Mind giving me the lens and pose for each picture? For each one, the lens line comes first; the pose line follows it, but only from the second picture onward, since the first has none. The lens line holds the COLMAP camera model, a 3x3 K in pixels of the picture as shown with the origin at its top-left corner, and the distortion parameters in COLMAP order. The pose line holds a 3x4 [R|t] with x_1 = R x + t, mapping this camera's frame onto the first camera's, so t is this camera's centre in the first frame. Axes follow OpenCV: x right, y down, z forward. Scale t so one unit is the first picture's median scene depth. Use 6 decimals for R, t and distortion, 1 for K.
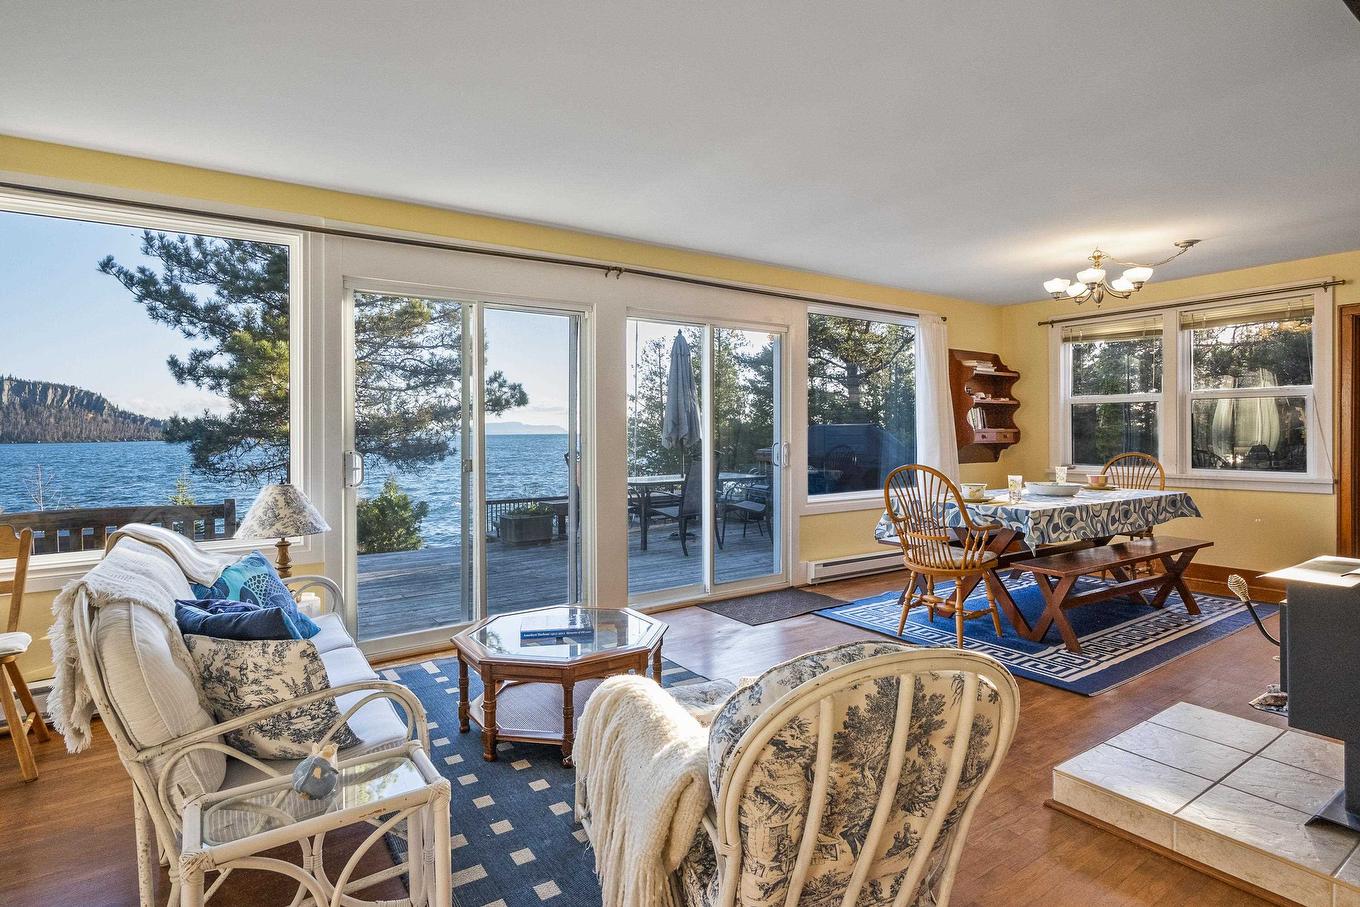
lens RADIAL K [[704.0, 0, 679.9], [0, 704.0, 426.6], [0, 0, 1]] dist [0.000341, 0.000508]
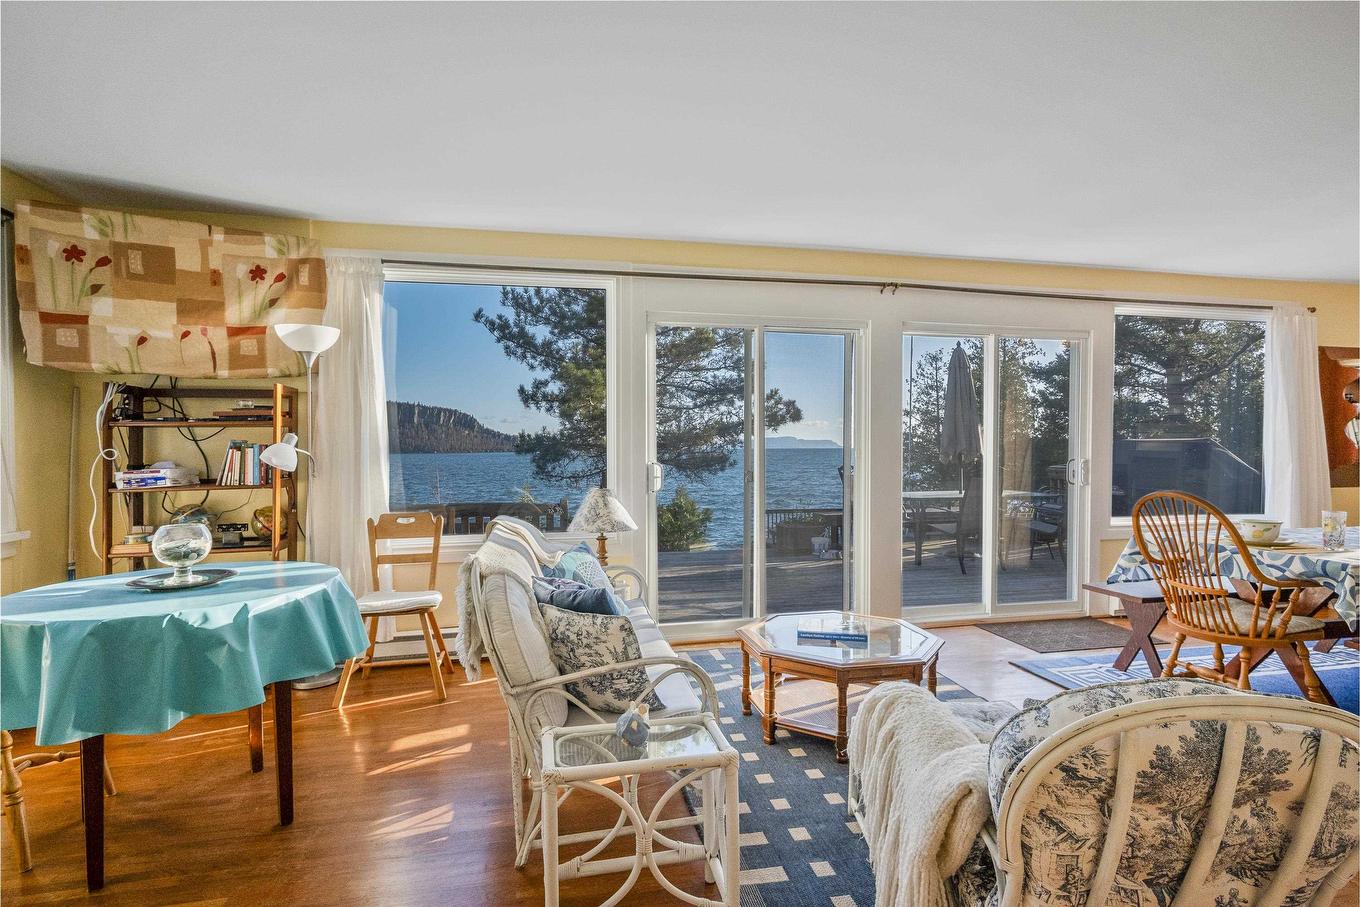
lens RADIAL K [[674.4, 0, 676.3], [0, 674.4, 456.8], [0, 0, 1]] dist [-0.000329, 0.000876]
pose [[0.922871, 0.010350, -0.384971, -0.001040], [-0.001474, 0.999726, 0.023346, 0.000032], [0.385107, -0.020978, 0.922633, -0.010790]]
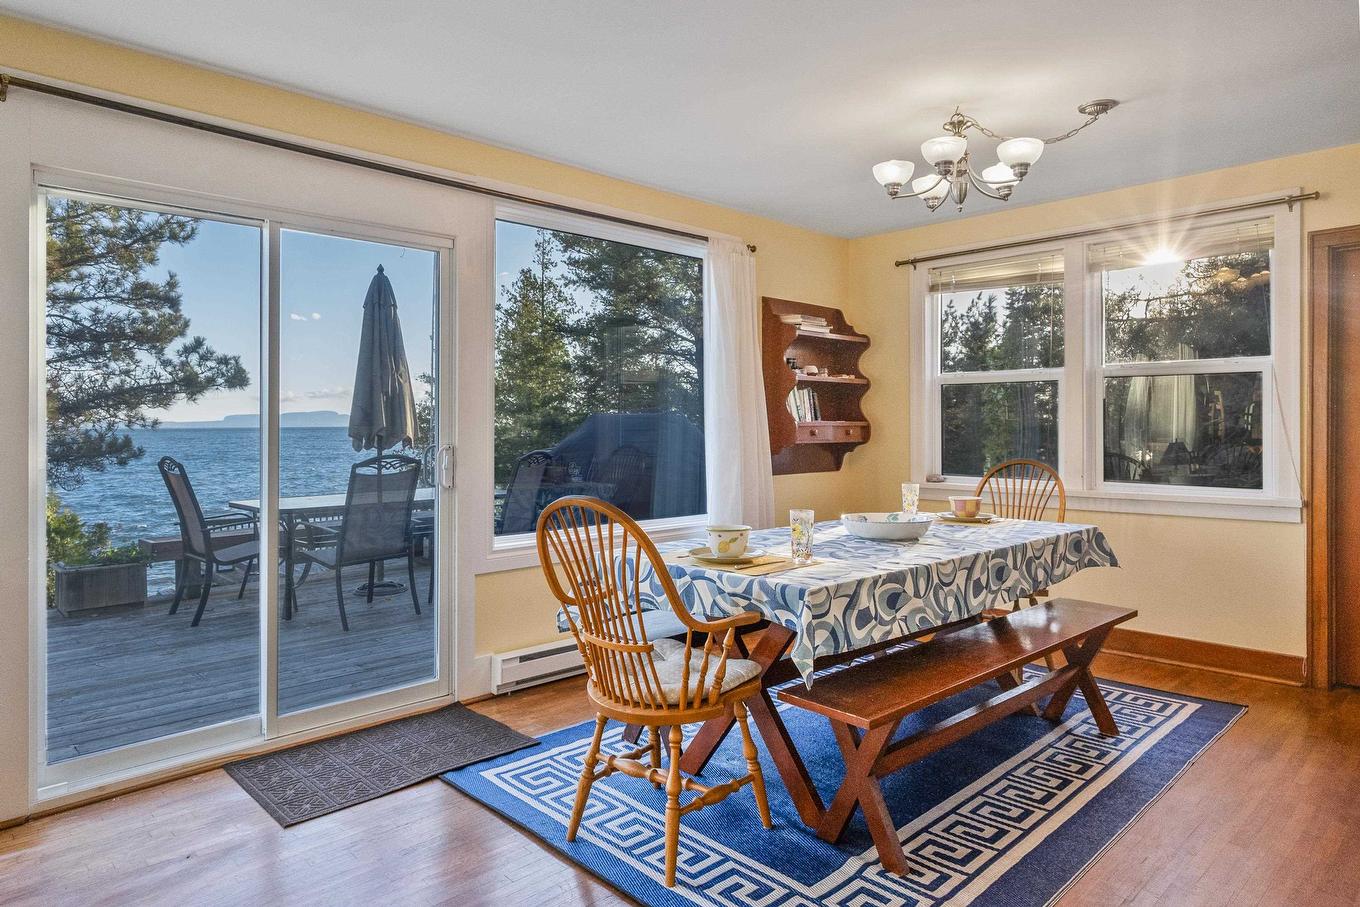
lens RADIAL K [[830.9, 0, 683.2], [0, 830.9, 415.1], [0, 0, 1]] dist [-0.001105, 0.000317]
pose [[0.986629, 0.002956, 0.162958, 0.319724], [-0.002437, 0.999991, -0.003383, 0.000796], [-0.162966, 0.002940, 0.986627, 0.448435]]
